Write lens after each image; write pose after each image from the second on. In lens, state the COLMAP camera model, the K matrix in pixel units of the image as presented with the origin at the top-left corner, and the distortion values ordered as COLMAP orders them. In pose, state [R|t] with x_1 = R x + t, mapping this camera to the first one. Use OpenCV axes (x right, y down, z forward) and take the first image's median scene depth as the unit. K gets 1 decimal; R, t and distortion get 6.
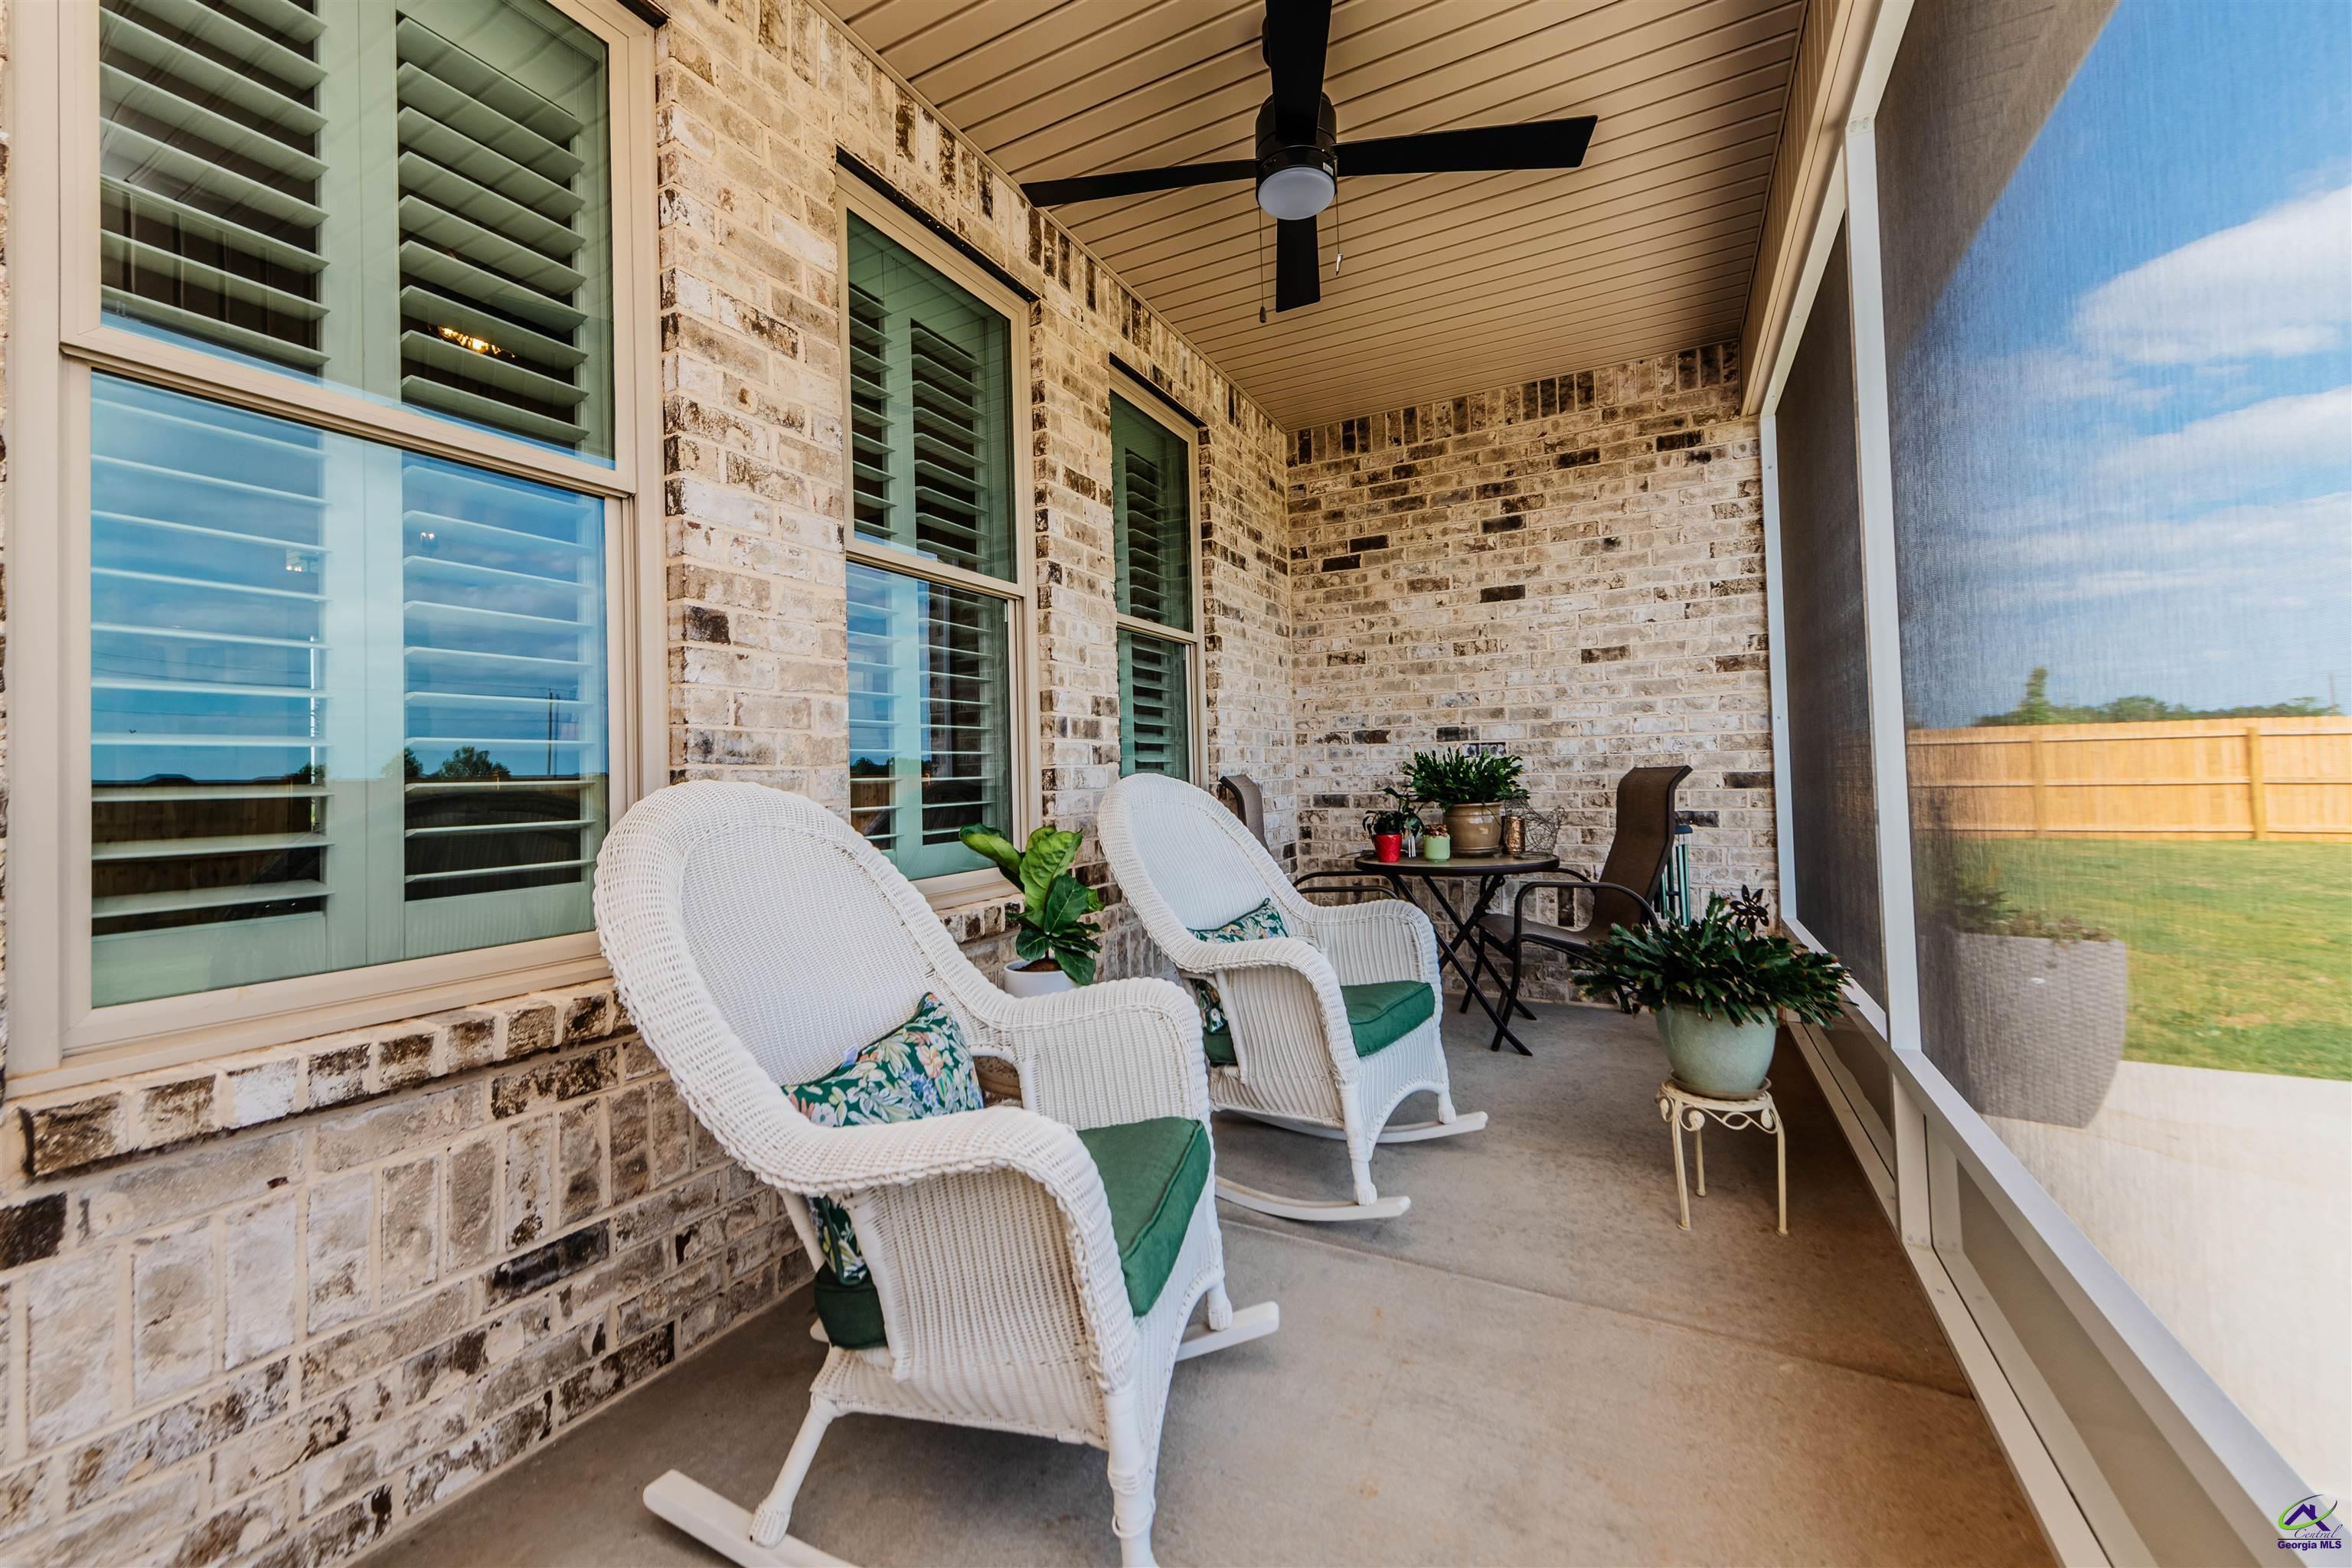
lens RADIAL K [[955.1, 0, 1176.7], [0, 955.1, 752.9], [0, 0, 1]] dist [0.018804, -0.006429]
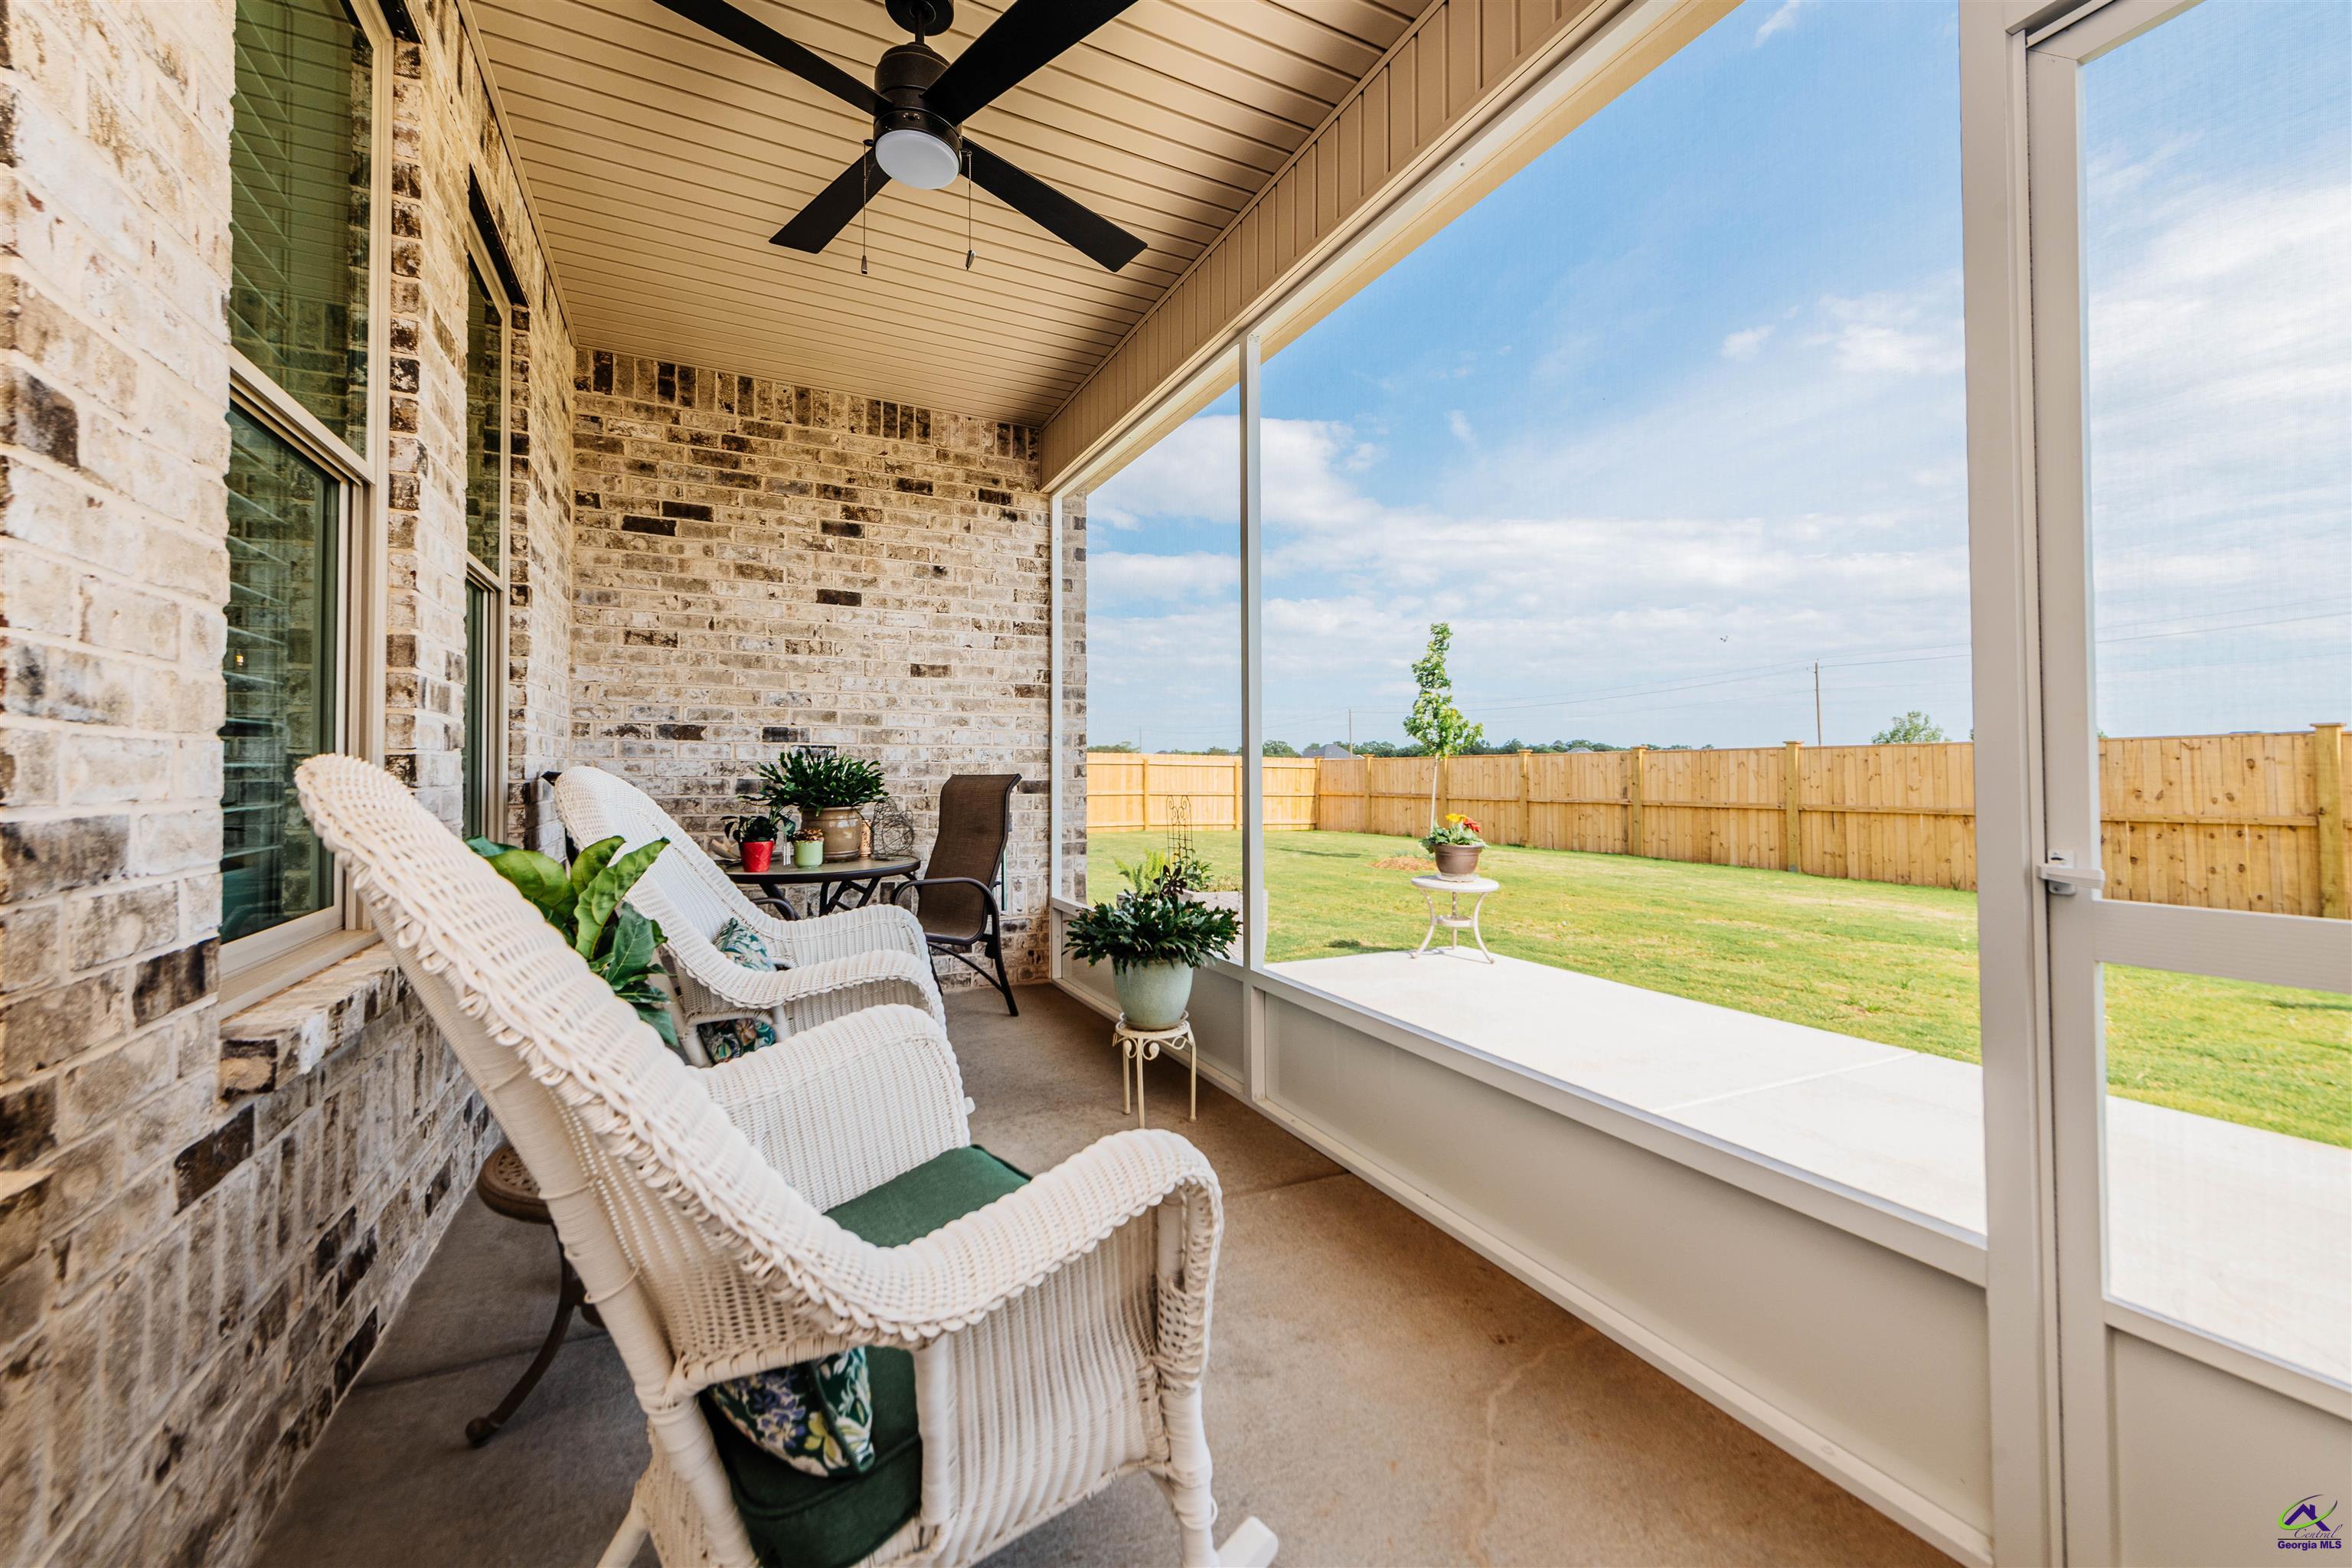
lens RADIAL K [[955.1, 0, 1176.7], [0, 955.1, 752.9], [0, 0, 1]] dist [0.018804, -0.006429]
pose [[0.567912, 0.043473, 0.821940, -0.278270], [-0.036895, 0.998945, -0.027342, 0.010205], [-0.822262, -0.014798, 0.568917, 0.139022]]
